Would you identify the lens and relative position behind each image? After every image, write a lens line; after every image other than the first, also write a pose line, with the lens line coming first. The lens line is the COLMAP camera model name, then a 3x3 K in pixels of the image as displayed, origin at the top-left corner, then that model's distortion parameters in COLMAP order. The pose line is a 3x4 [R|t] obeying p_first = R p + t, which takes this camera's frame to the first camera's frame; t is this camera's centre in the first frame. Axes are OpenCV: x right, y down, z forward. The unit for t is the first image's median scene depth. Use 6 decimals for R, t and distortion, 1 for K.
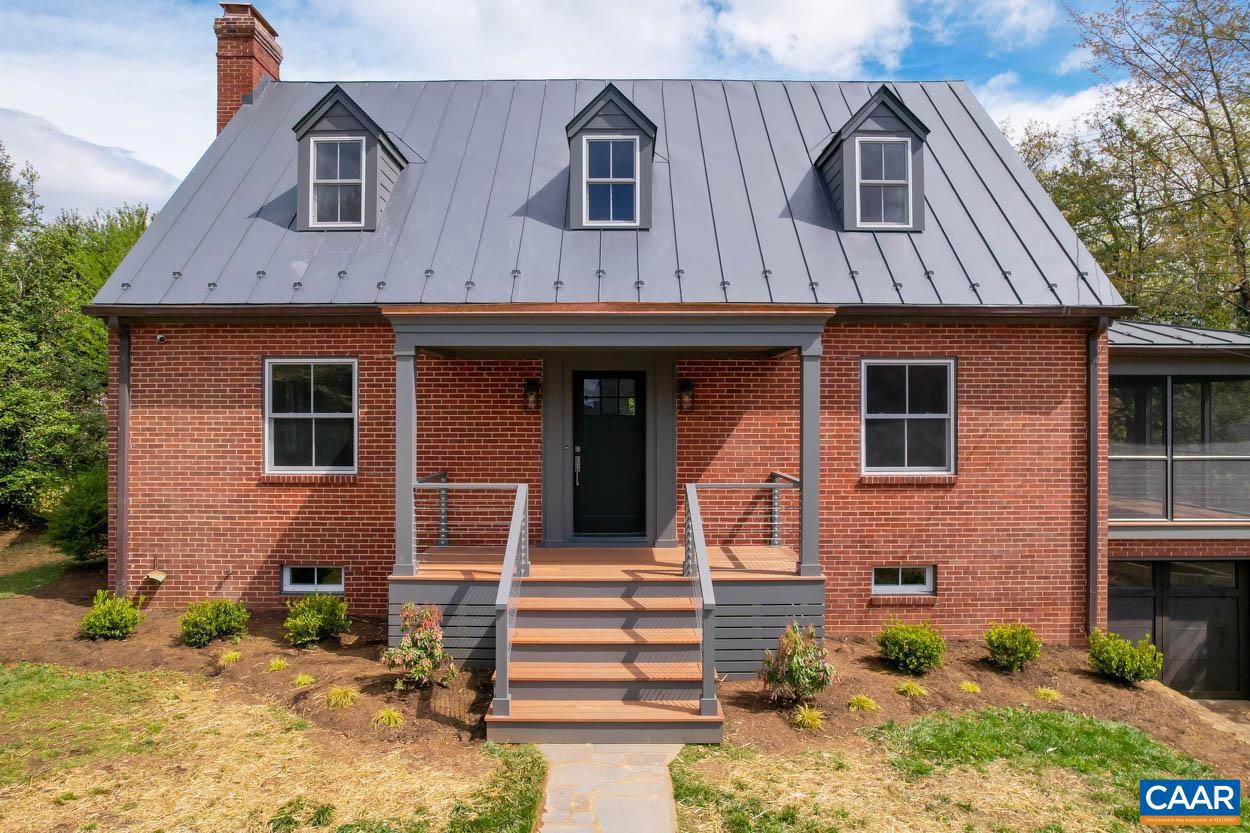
lens RADIAL K [[808.1, 0, 590.6], [0, 808.1, 416.0], [0, 0, 1]] dist [0.004907, 0.000011]
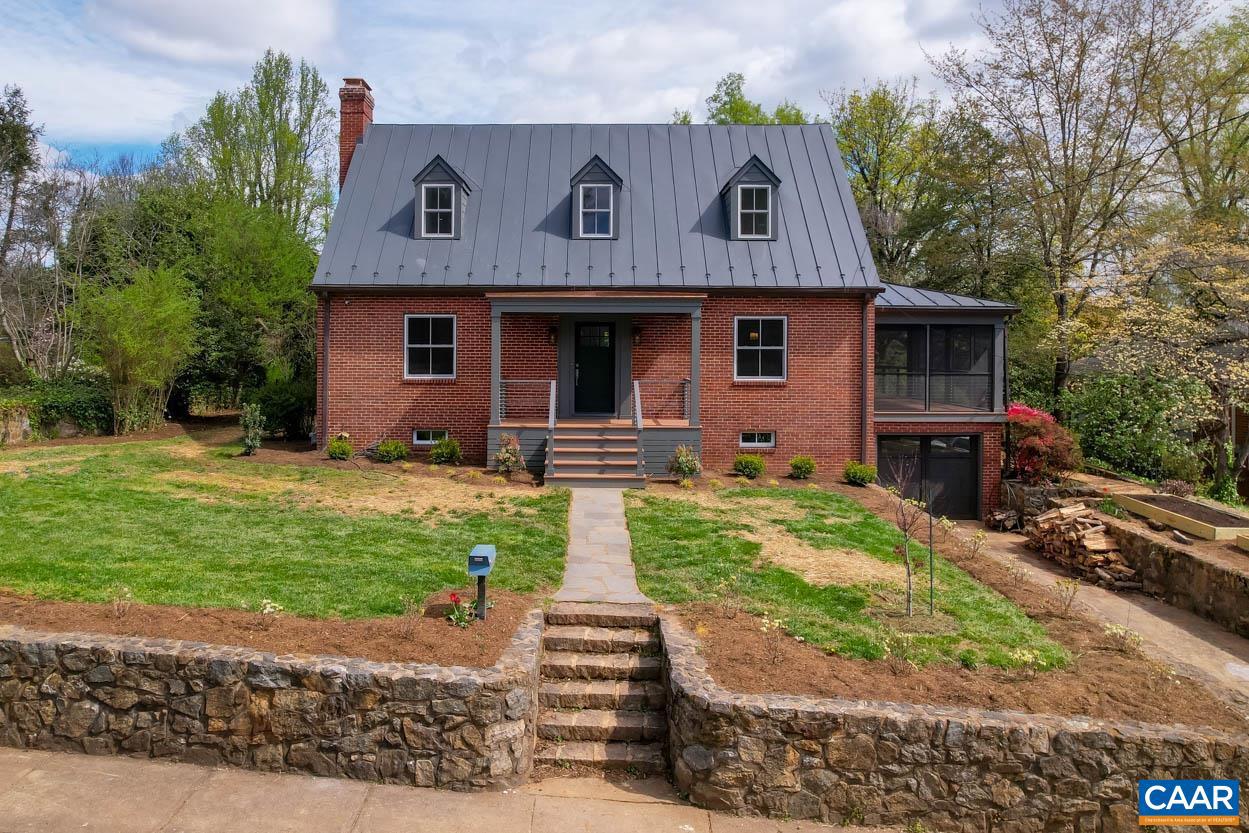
lens RADIAL K [[807.5, 0, 590.1], [0, 807.5, 416.0], [0, 0, 1]] dist [0.004907, 0.000011]
pose [[0.999514, 0.001548, 0.031144, -0.042362], [-0.004174, 0.996421, 0.084427, 0.001174], [-0.030901, -0.084516, 0.995943, -0.792869]]
